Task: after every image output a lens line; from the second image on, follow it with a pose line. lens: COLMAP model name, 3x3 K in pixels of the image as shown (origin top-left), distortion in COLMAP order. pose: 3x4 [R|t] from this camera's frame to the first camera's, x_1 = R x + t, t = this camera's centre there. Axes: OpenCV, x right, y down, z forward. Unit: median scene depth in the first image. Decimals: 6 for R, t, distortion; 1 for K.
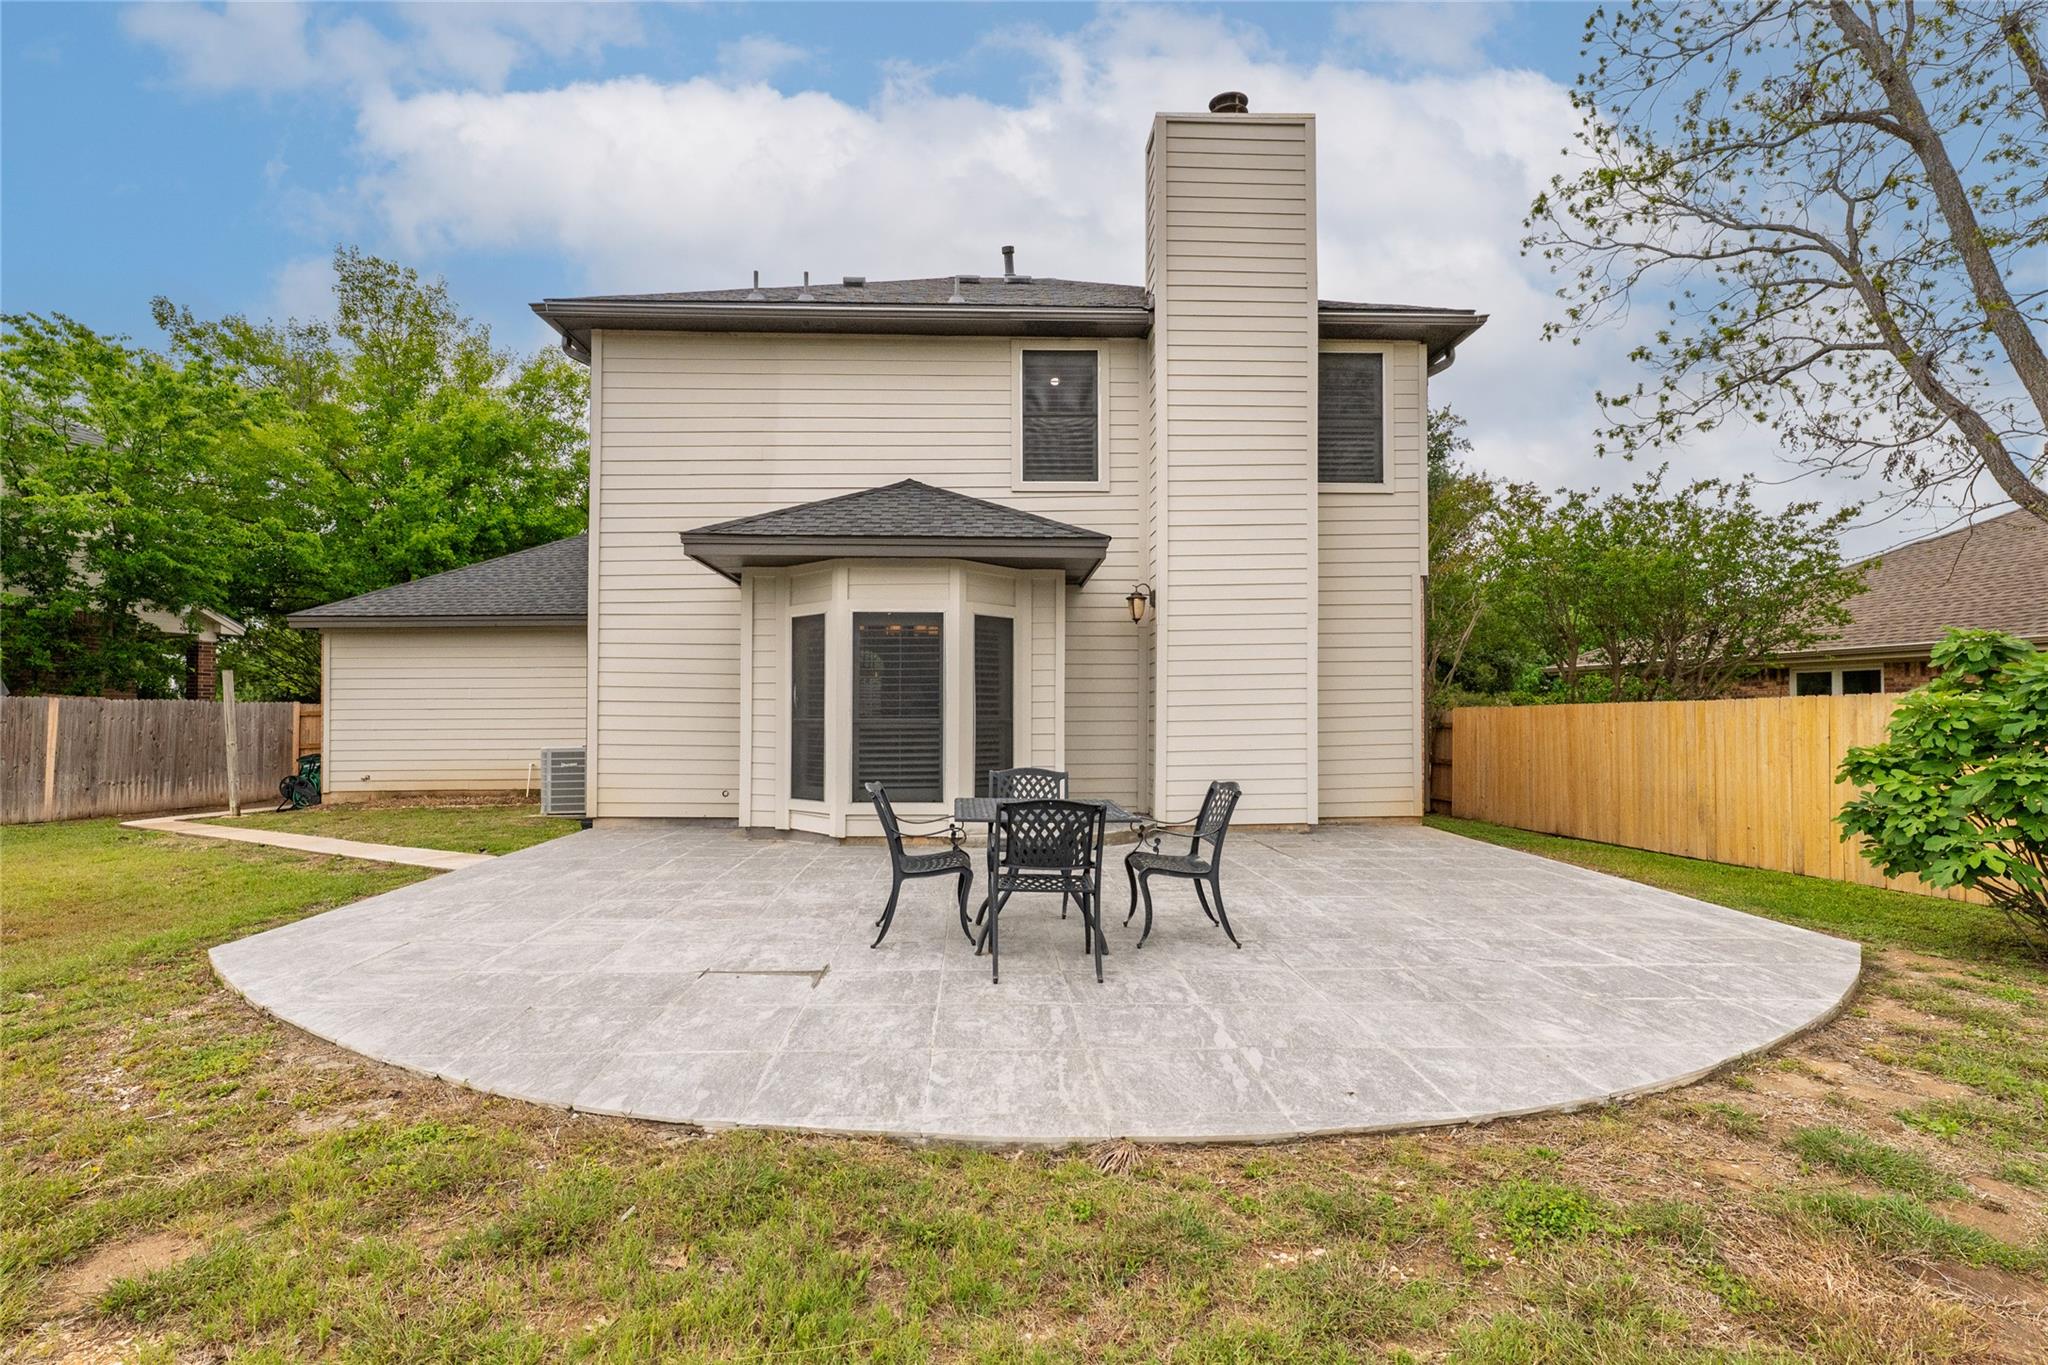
lens RADIAL K [[987.1, 0, 1011.5], [0, 987.1, 696.6], [0, 0, 1]] dist [-0.000092, 0.000918]
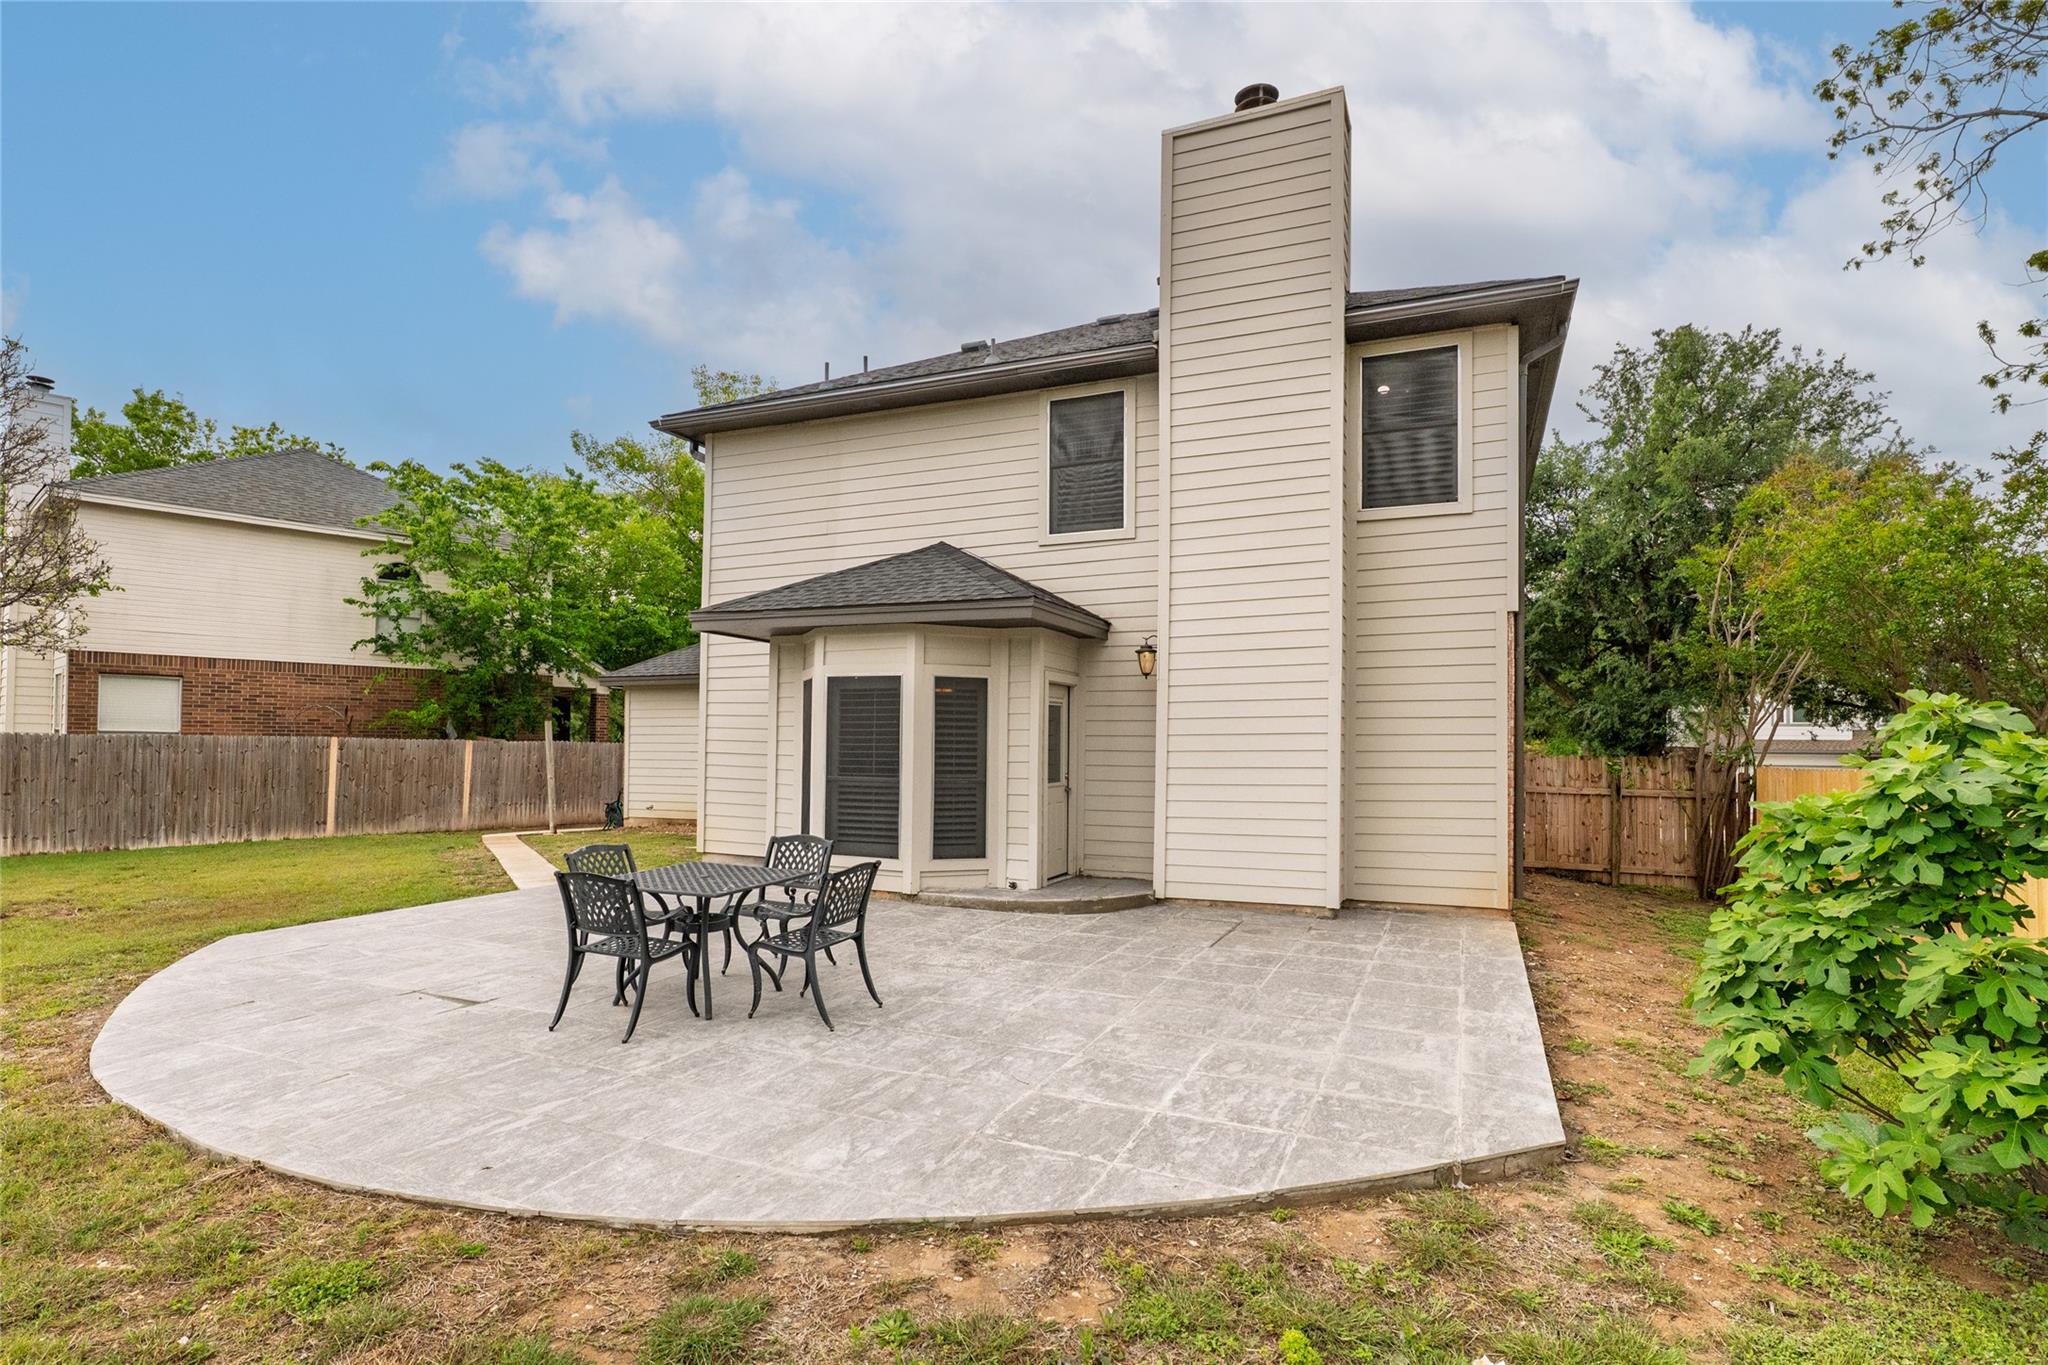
lens RADIAL K [[1017.6, 0, 1013.5], [0, 1017.6, 719.3], [0, 0, 1]] dist [-0.000076, 0.001741]
pose [[0.901343, 0.000477, -0.433106, 0.426662], [-0.004385, 0.999958, -0.008026, -0.026706], [0.433084, 0.009133, 0.901307, 0.075476]]
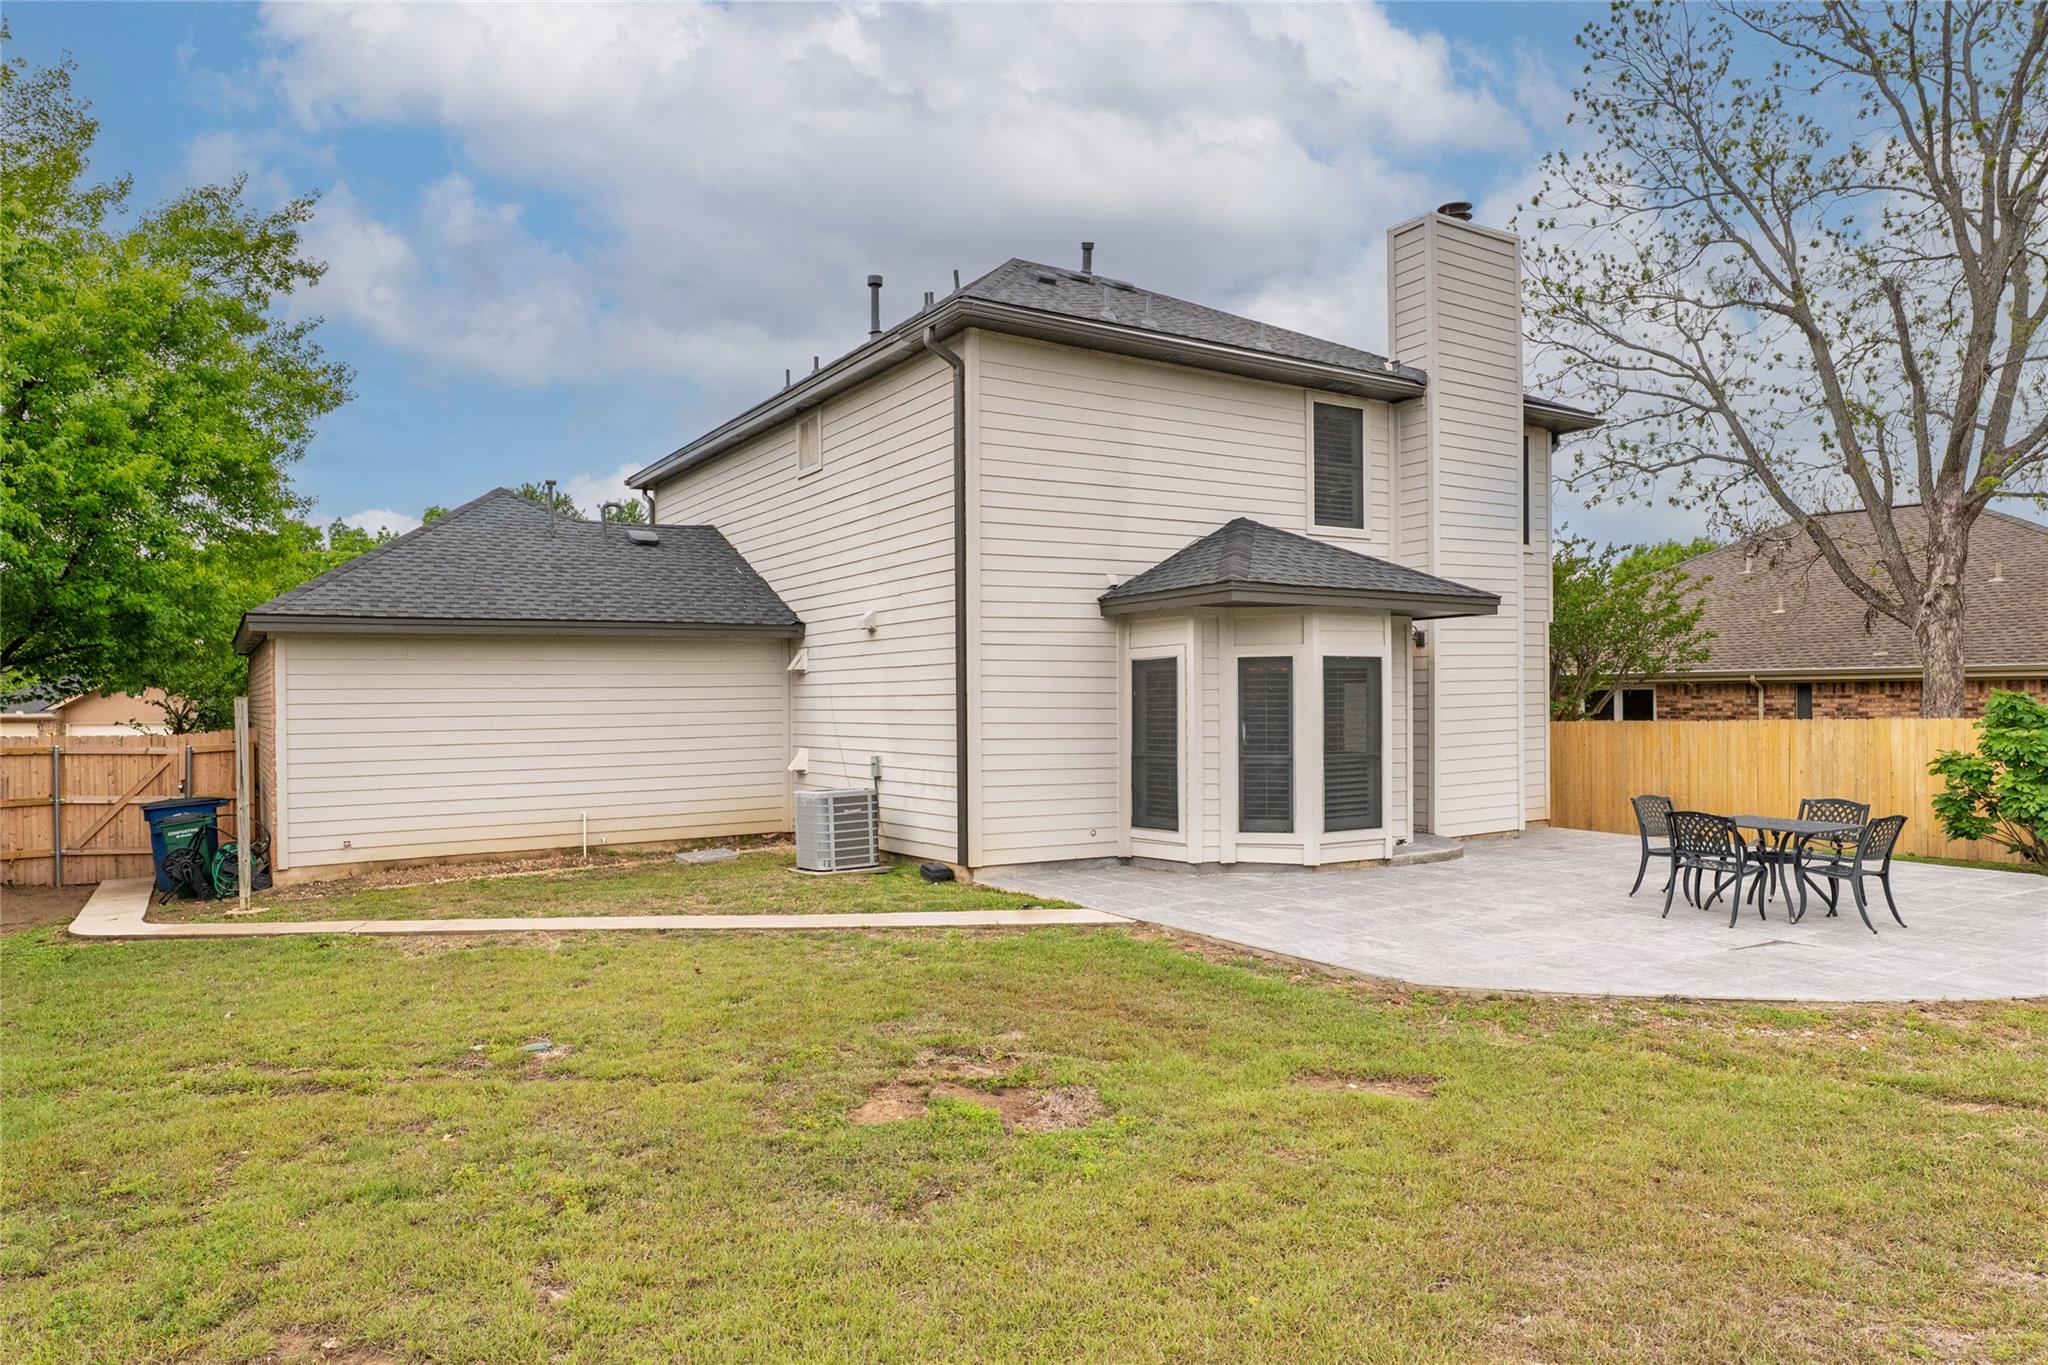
lens RADIAL K [[1253.2, 0, 1016.0], [0, 1253.2, 701.2], [0, 0, 1]] dist [-0.001038, -0.001351]
pose [[0.868646, -0.004983, 0.495408, -0.961652], [-0.001137, 0.999927, 0.012051, -0.044560], [-0.495431, -0.011031, 0.868577, -0.020261]]
